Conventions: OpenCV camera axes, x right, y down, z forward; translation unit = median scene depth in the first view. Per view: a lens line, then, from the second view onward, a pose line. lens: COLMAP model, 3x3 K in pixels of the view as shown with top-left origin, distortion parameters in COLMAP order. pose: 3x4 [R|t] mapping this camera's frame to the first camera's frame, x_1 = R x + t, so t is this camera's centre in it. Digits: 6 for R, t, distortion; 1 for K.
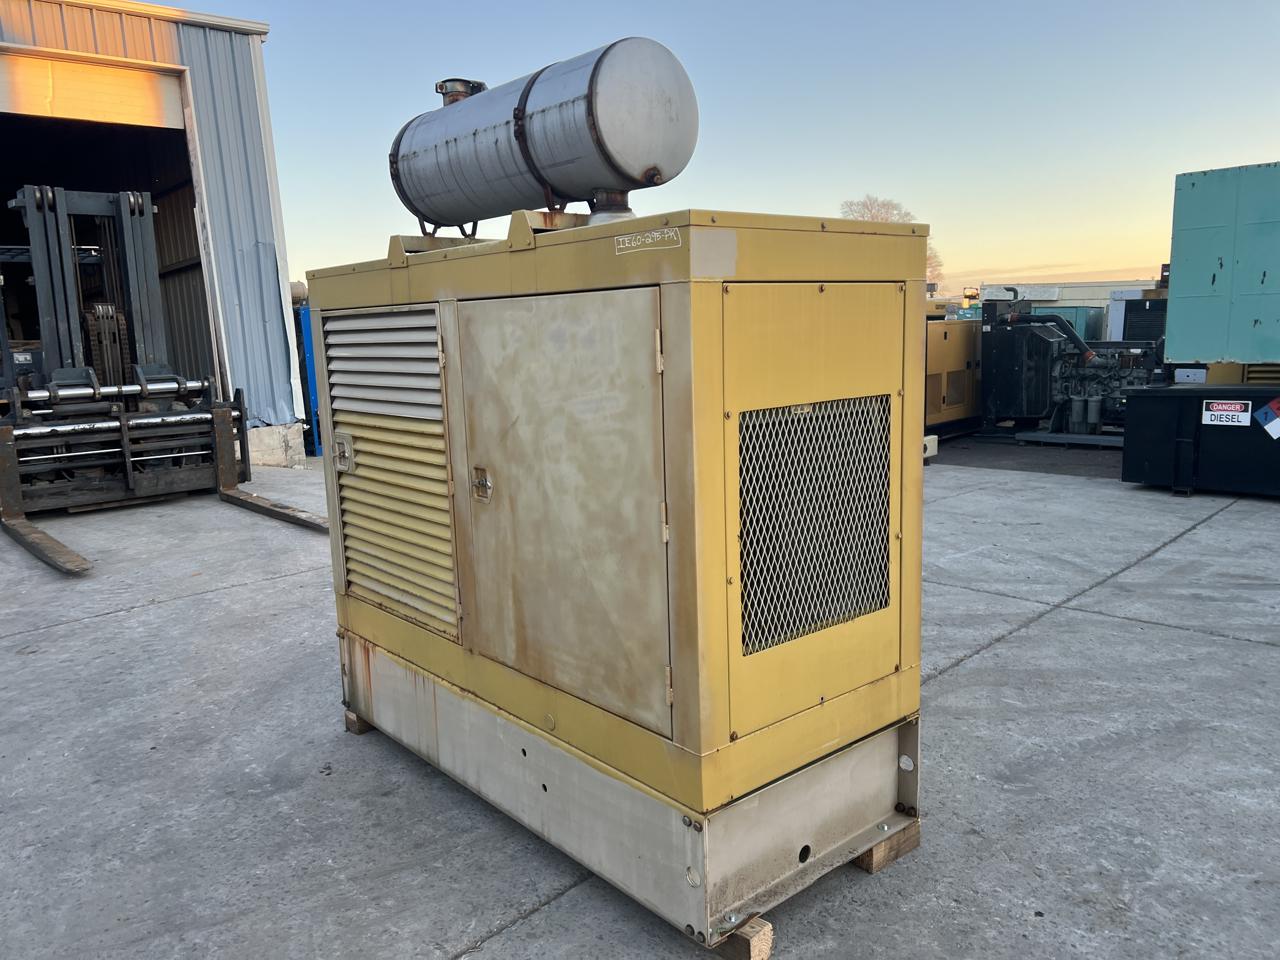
lens RADIAL K [[979.1, 0, 639.1], [0, 979.1, 481.8], [0, 0, 1]] dist [0.006742, -0.014417]
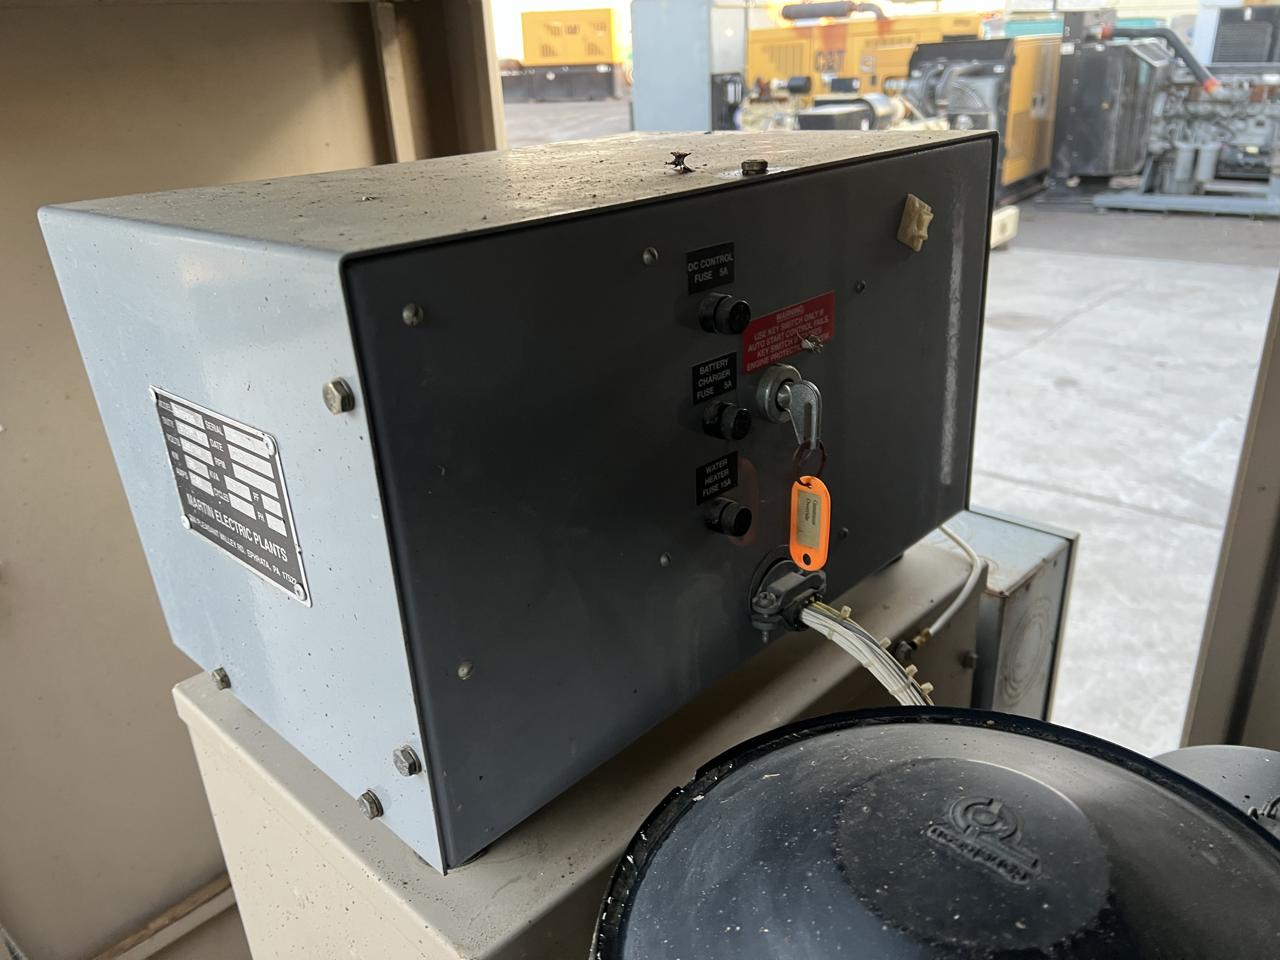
lens RADIAL K [[979.1, 0, 639.4], [0, 979.1, 478.4], [0, 0, 1]] dist [0.006742, -0.014417]
pose [[0.995595, -0.051410, 0.078408, -0.037609], [0.030409, 0.968117, 0.248644, -0.038295], [-0.088691, -0.245165, 0.965416, 0.252720]]
